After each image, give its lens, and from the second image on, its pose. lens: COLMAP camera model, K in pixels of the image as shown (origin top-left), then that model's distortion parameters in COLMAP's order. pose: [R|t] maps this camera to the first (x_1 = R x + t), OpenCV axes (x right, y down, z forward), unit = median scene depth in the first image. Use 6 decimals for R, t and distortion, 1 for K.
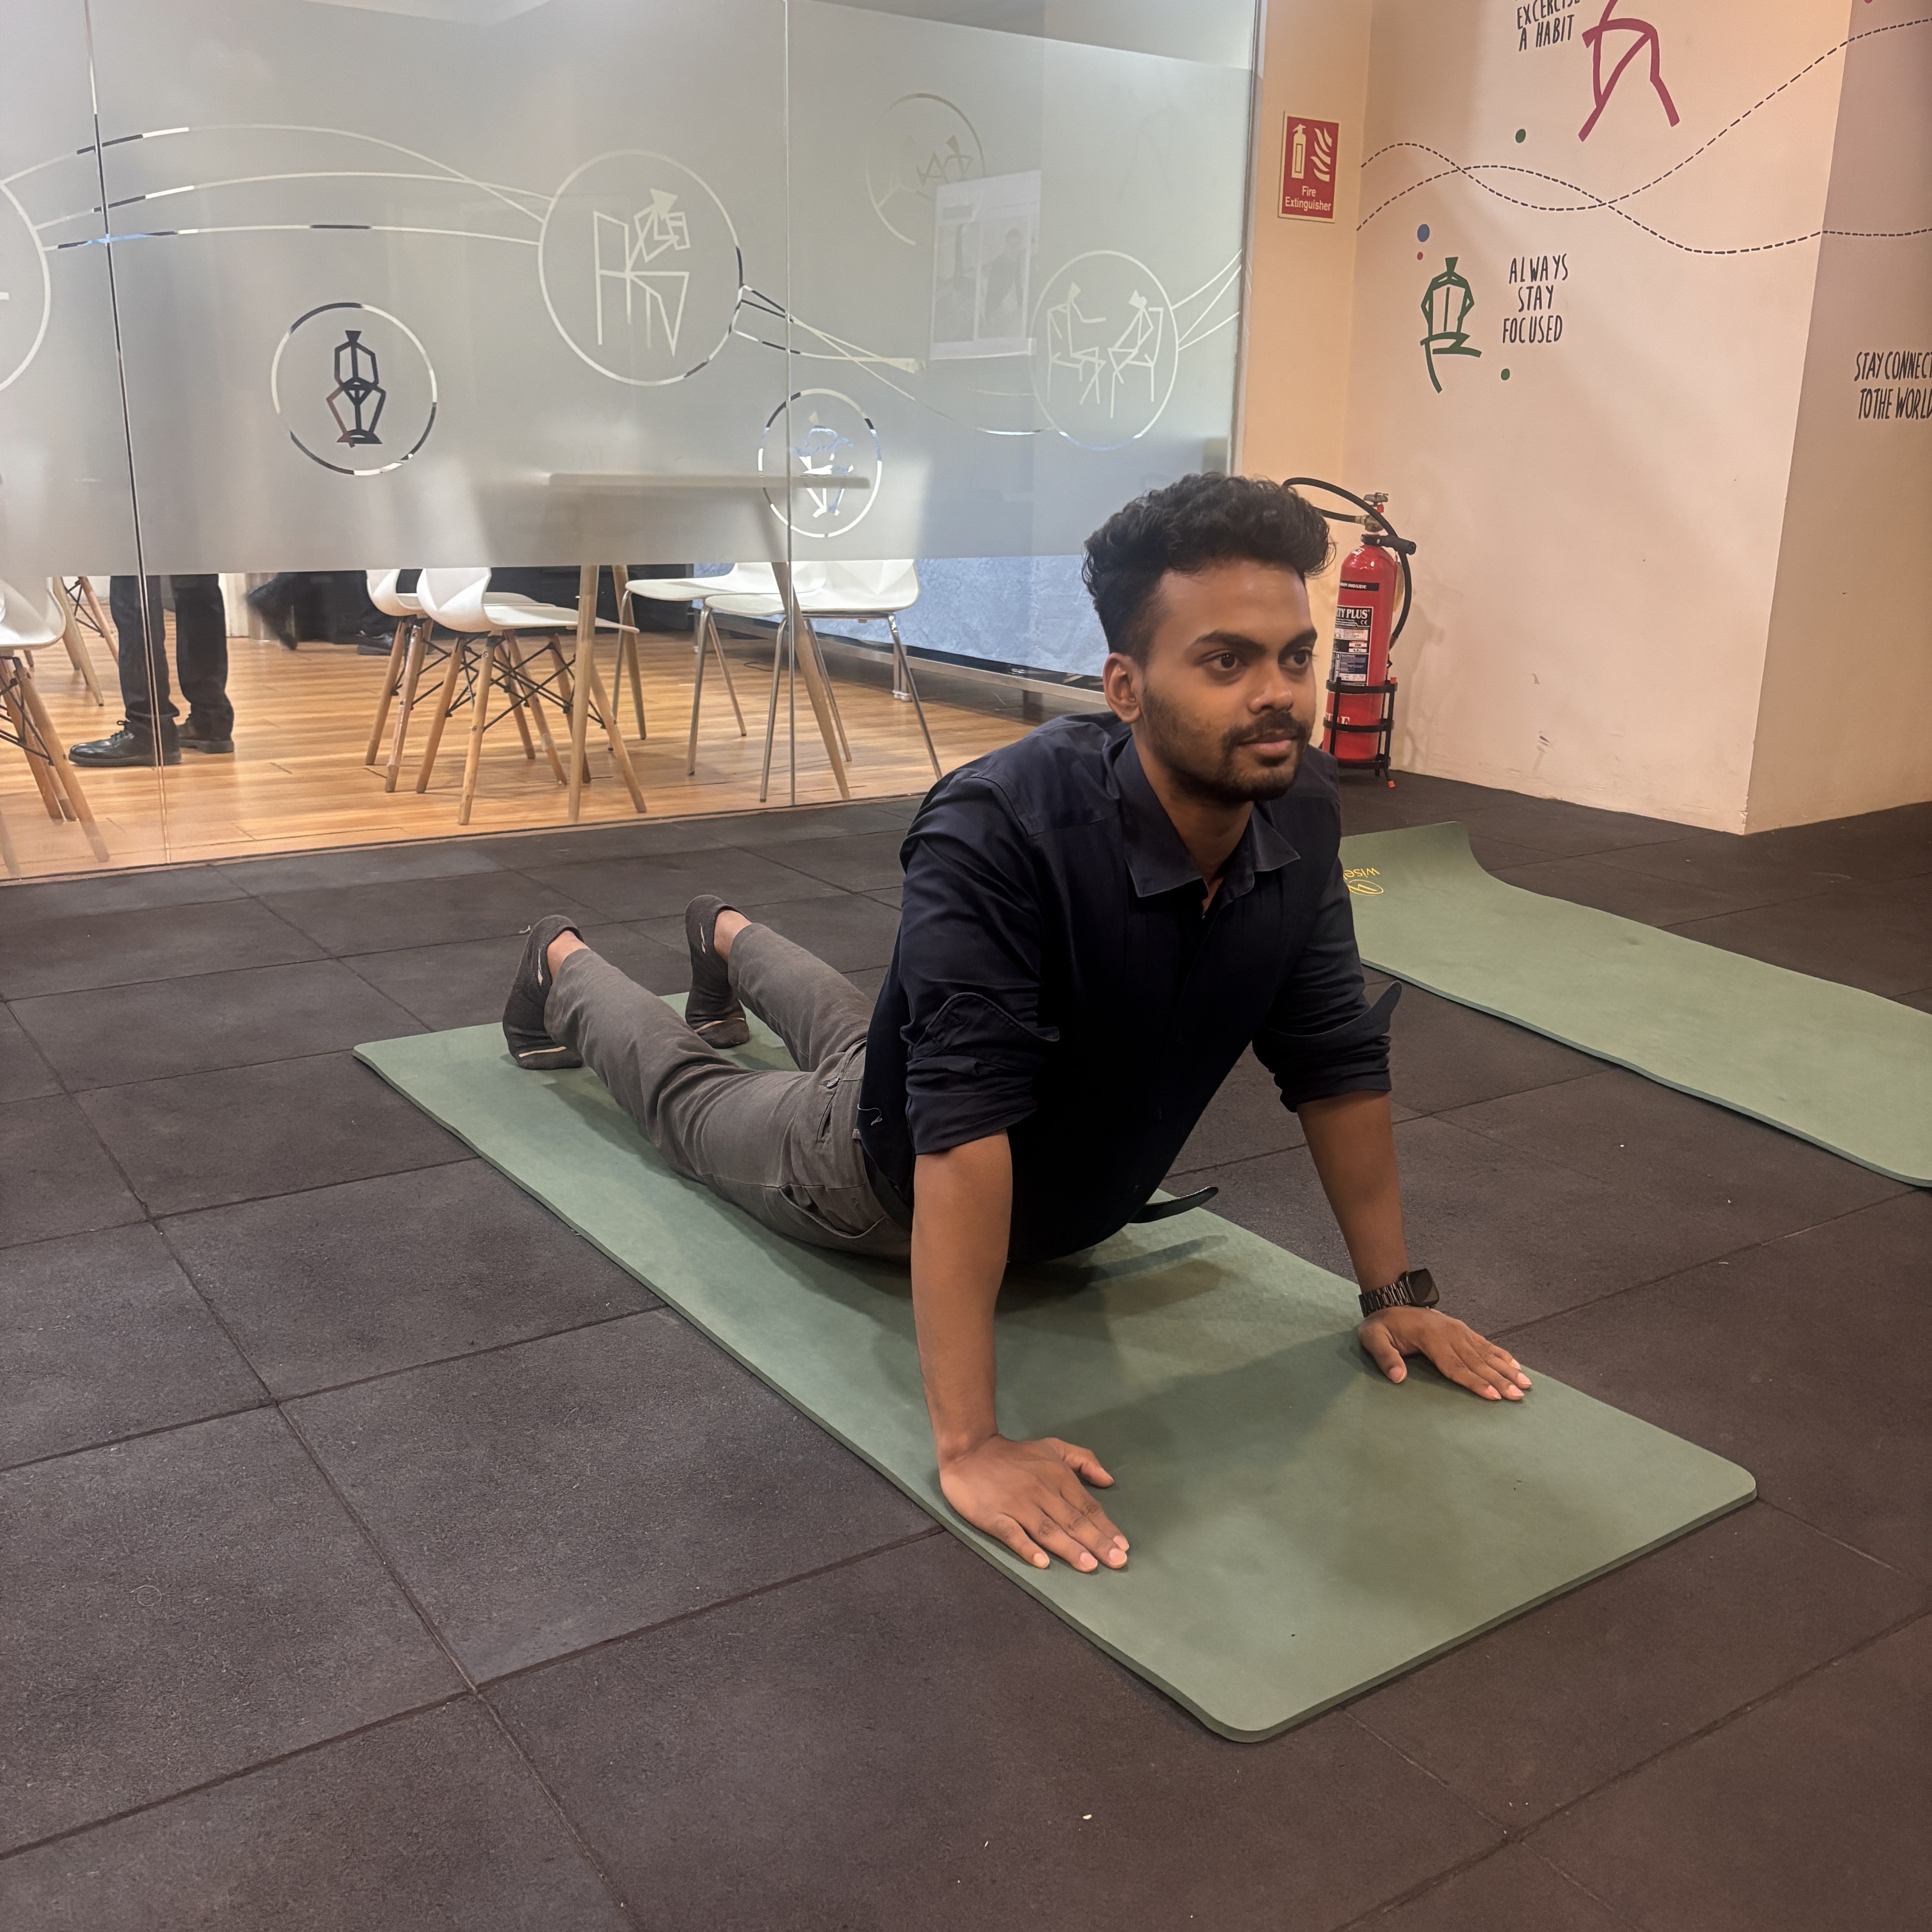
lens RADIAL K [[1970.5, 0, 962.7], [0, 1970.5, 992.2], [0, 0, 1]] dist [-0.019875, 0.078262]
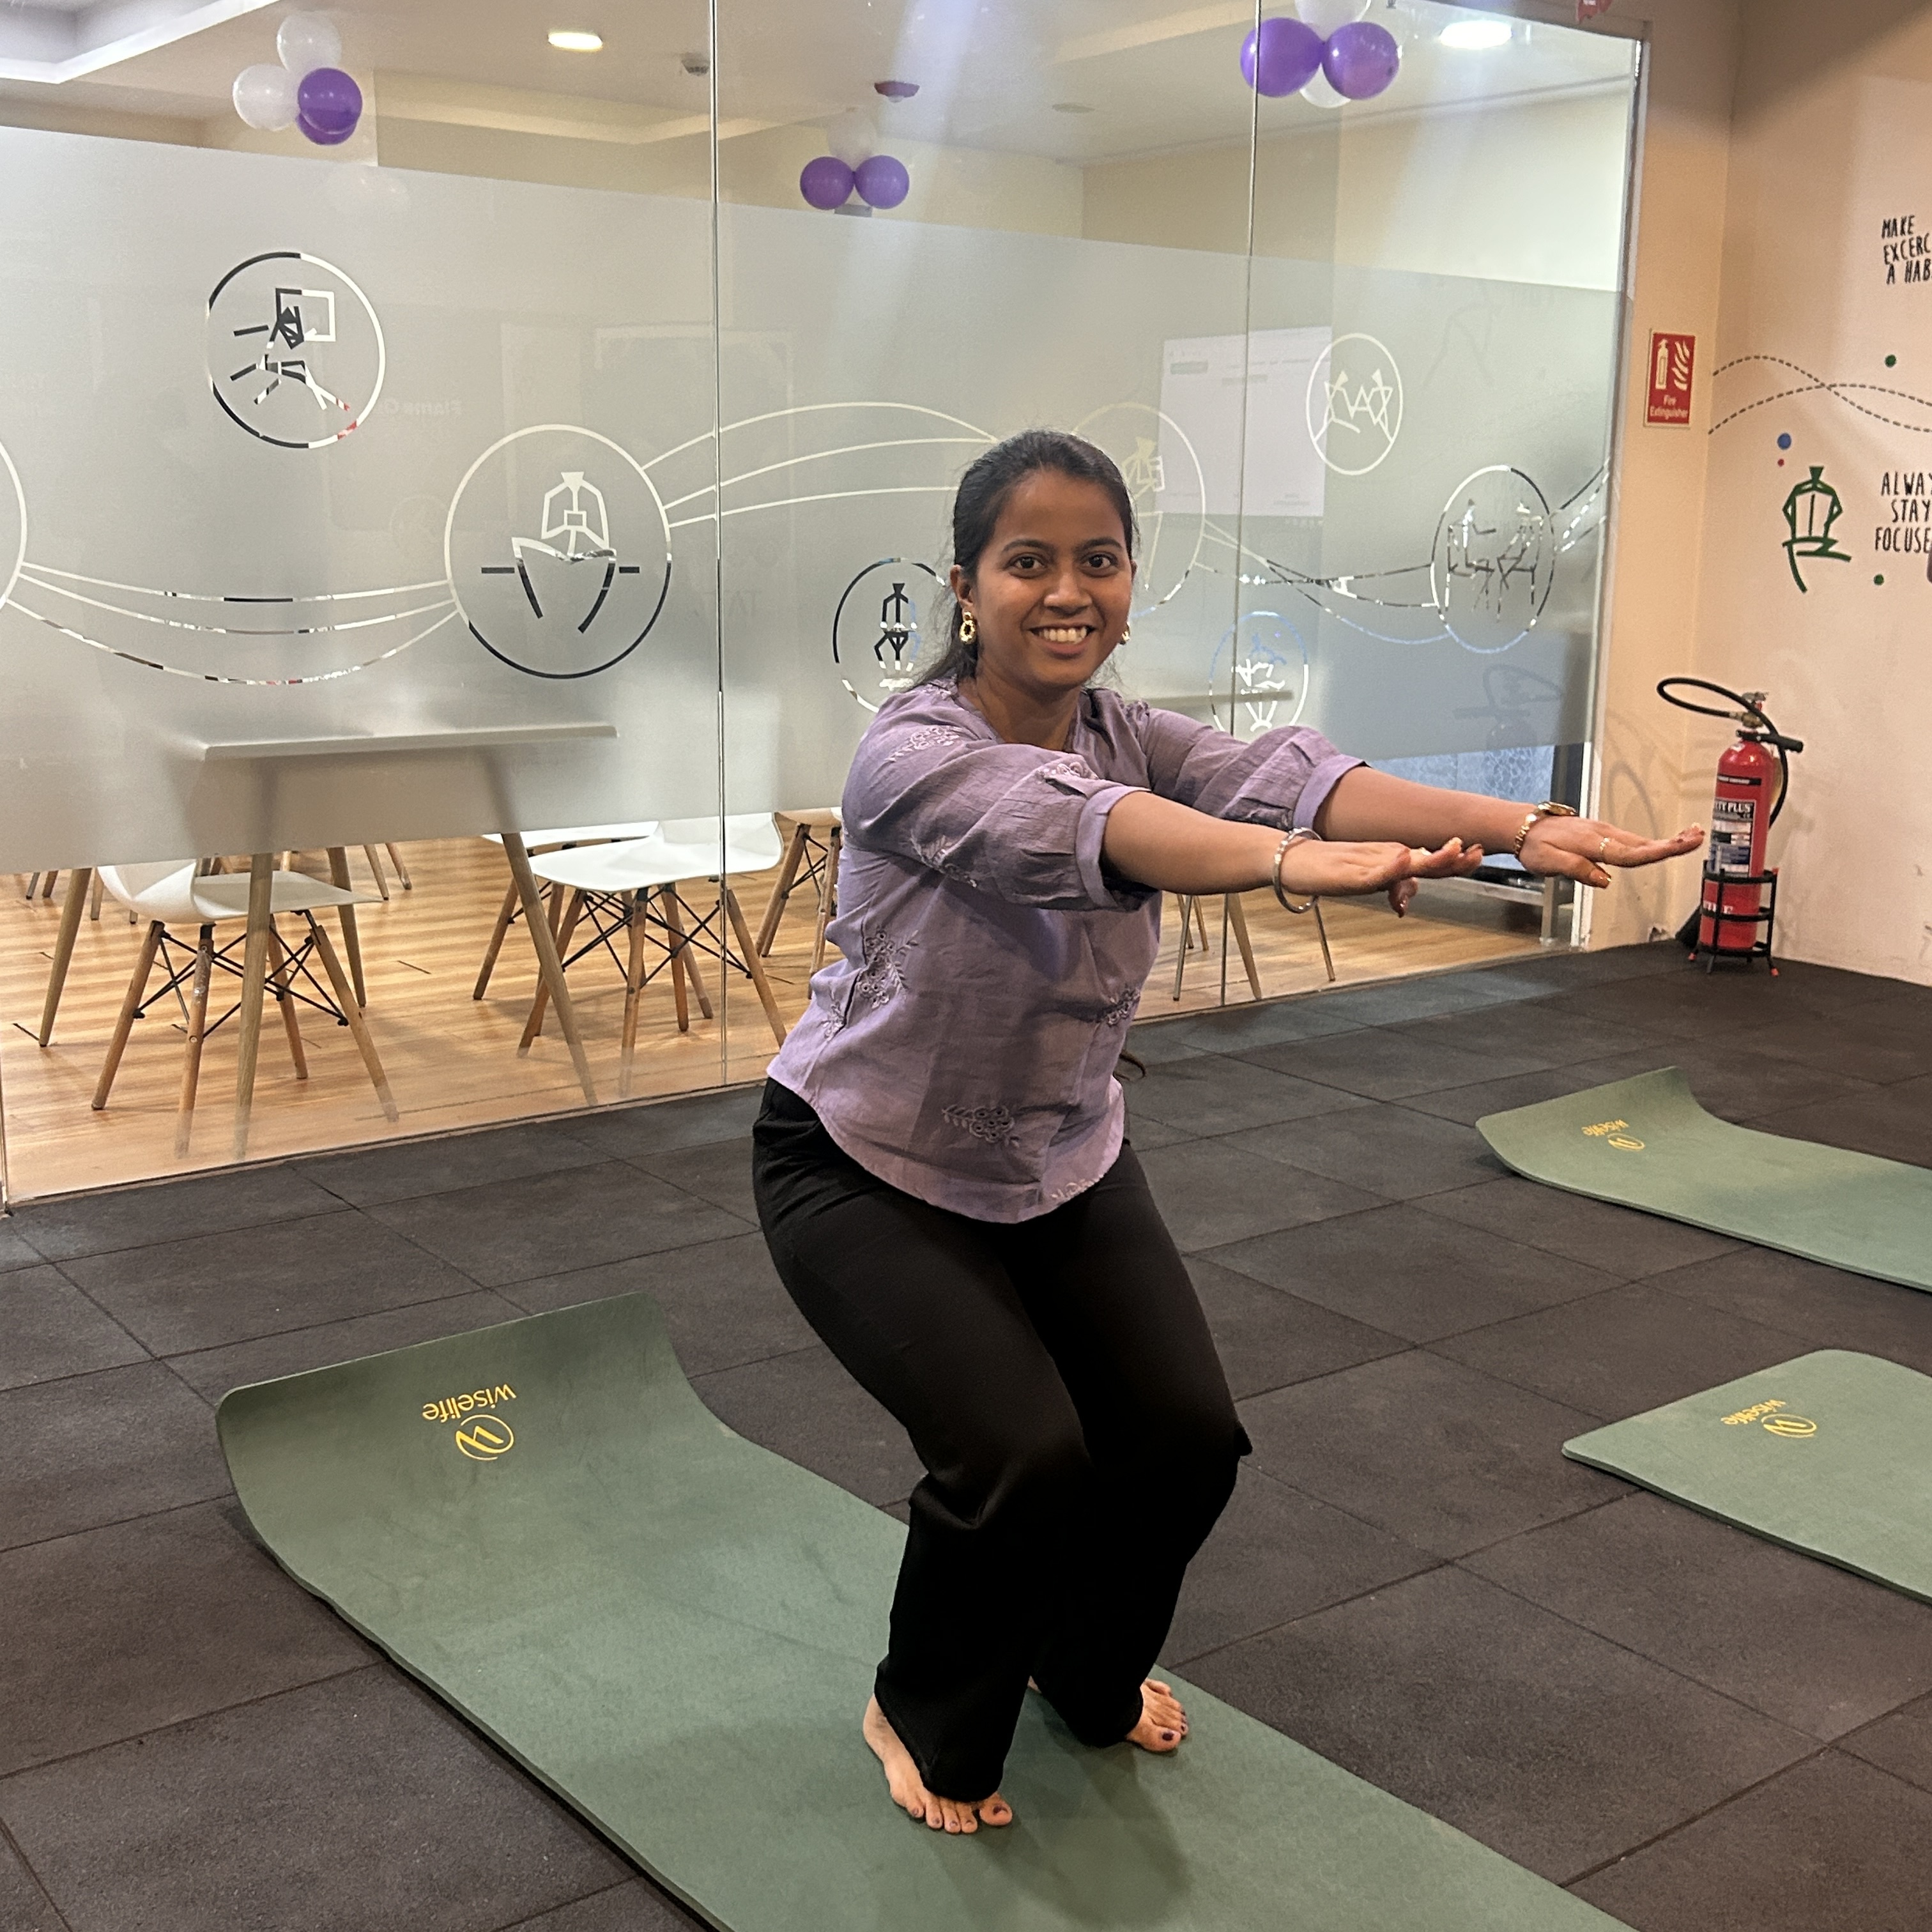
lens RADIAL K [[2367.2, 0, 985.7], [0, 2367.2, 953.5], [0, 0, 1]] dist [0.112283, -0.277838]
pose [[0.997990, -0.014229, 0.061750, -0.296621], [0.019183, 0.996580, -0.080382, -0.027327], [-0.060395, 0.081405, 0.994850, -0.226768]]
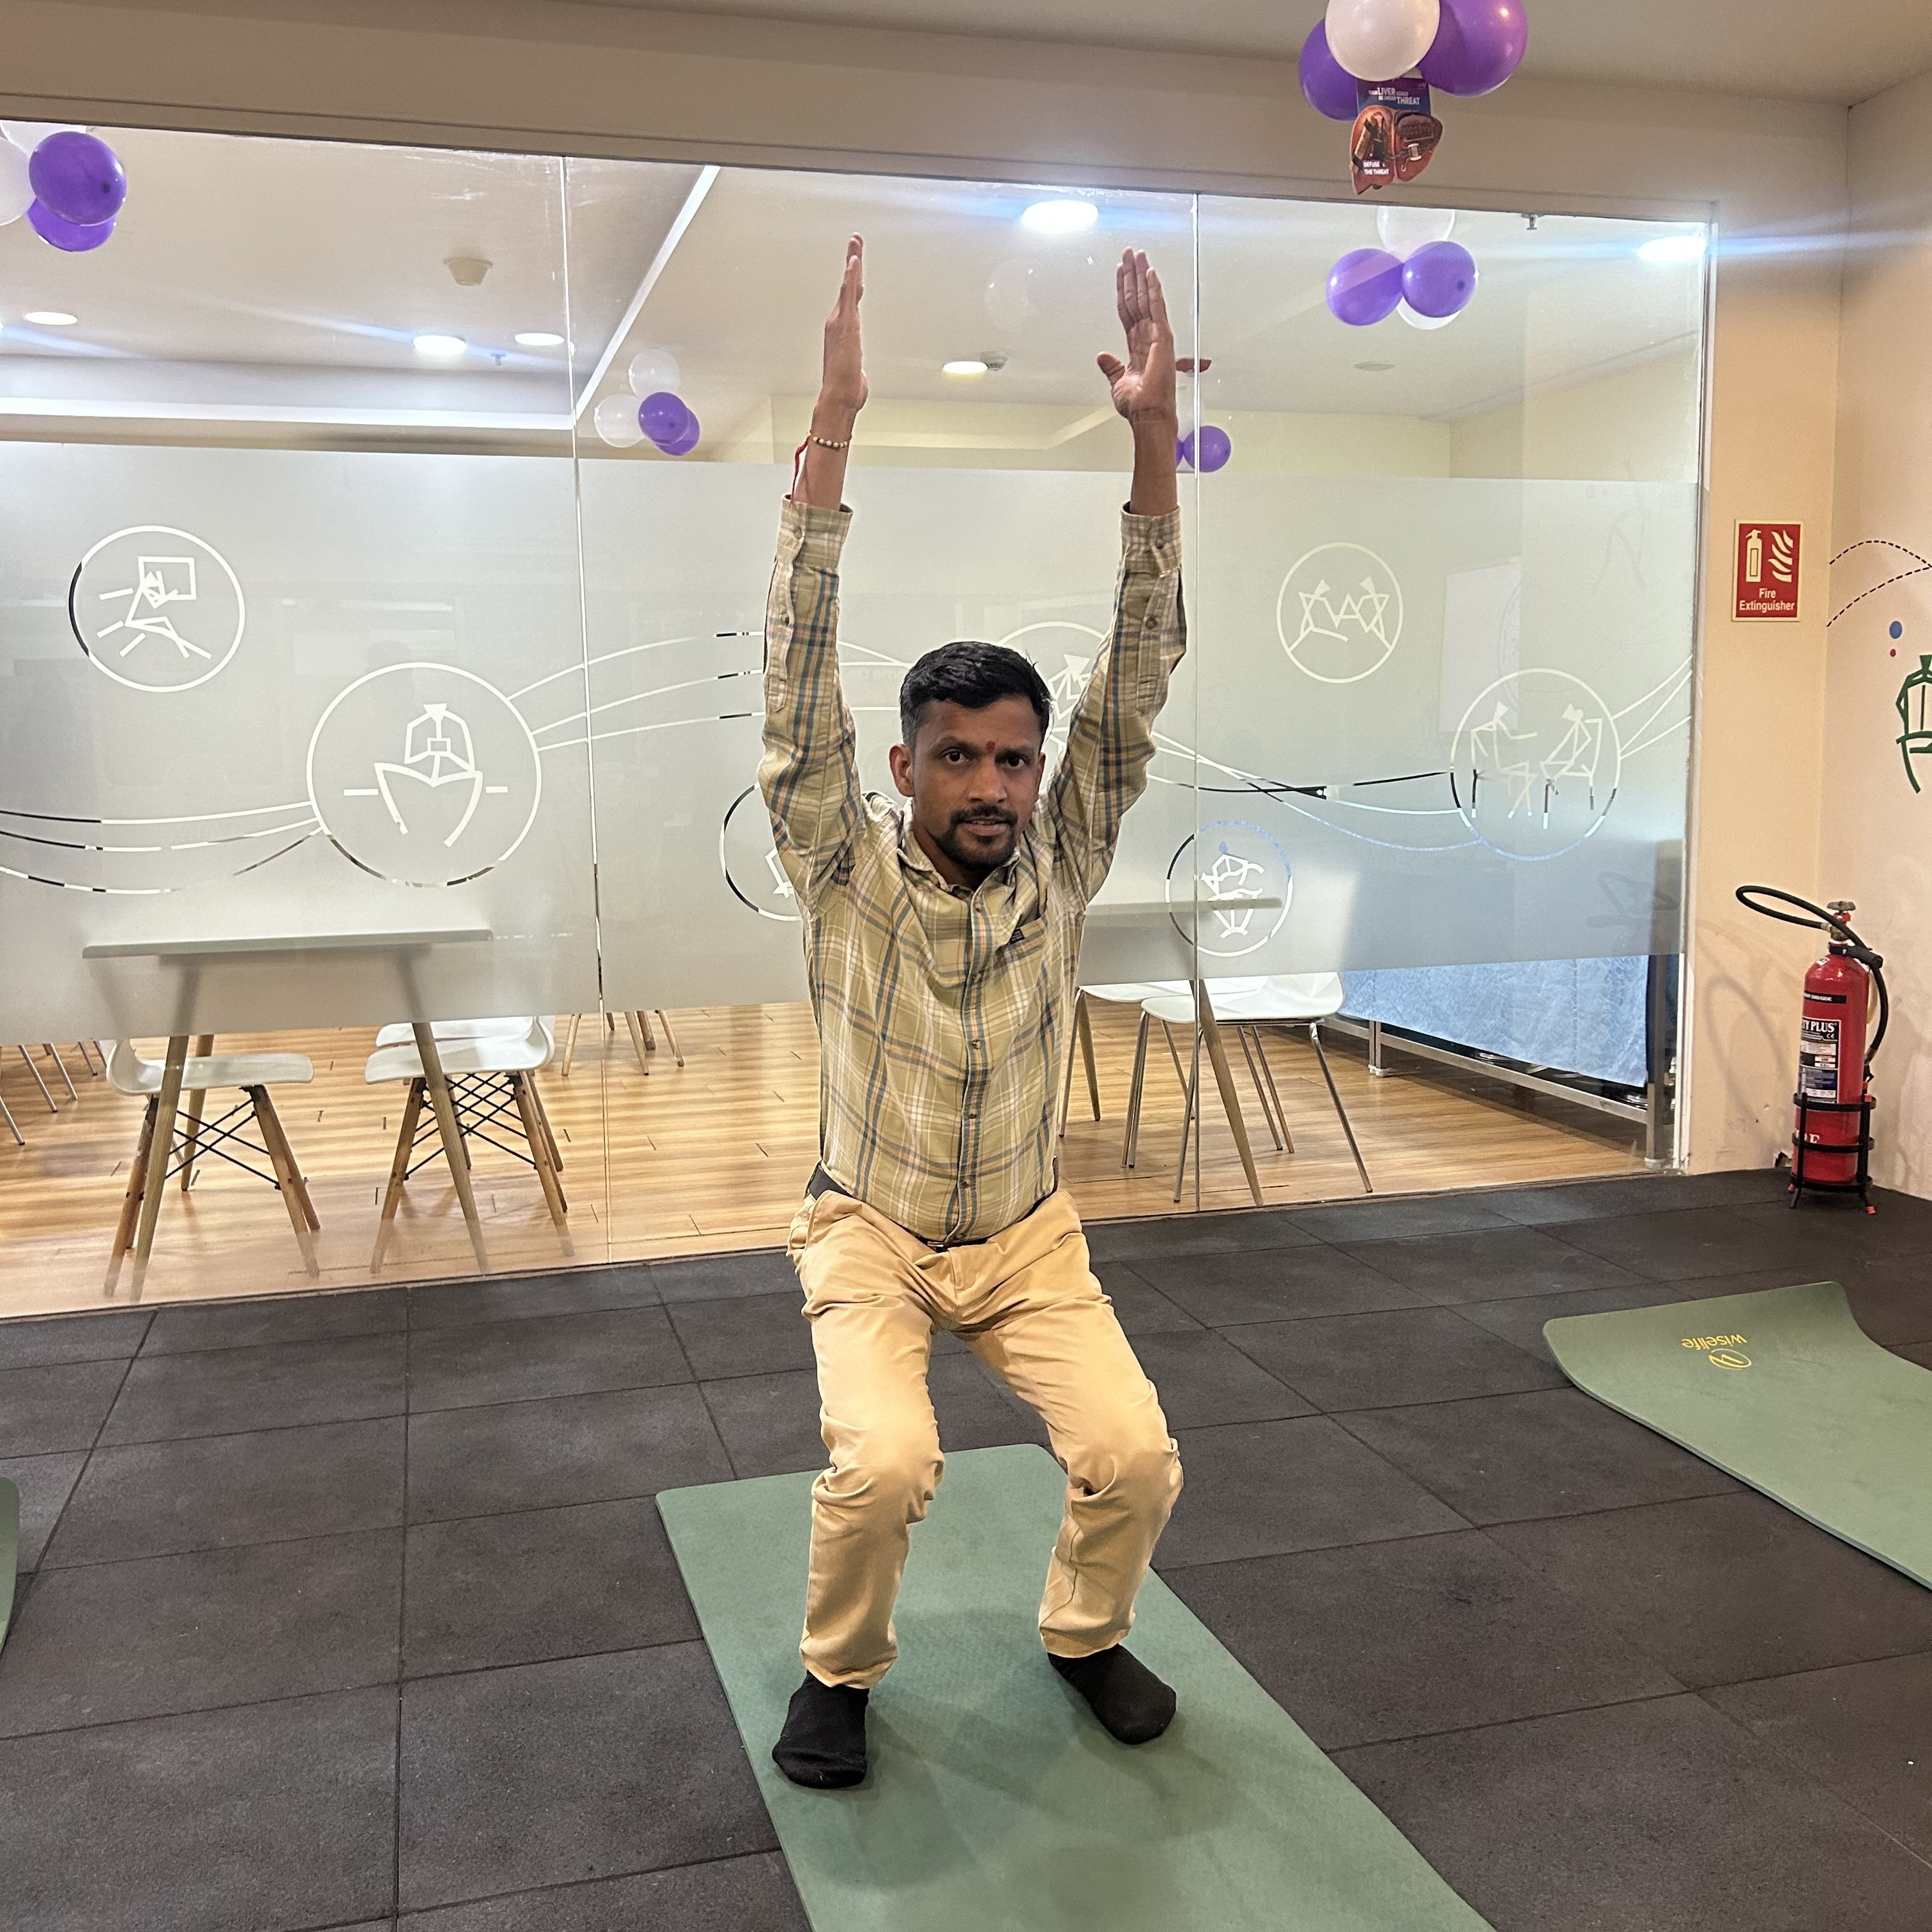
lens RADIAL K [[1948.5, 0, 966.0], [0, 1948.5, 966.0], [0, 0, 1]] dist [0.100212, -0.203852]
pose [[0.949831, 0.003827, -0.312739, 0.118522], [-0.052973, 0.987447, -0.148802, -0.066938], [0.308244, 0.157903, 0.938111, -0.007060]]
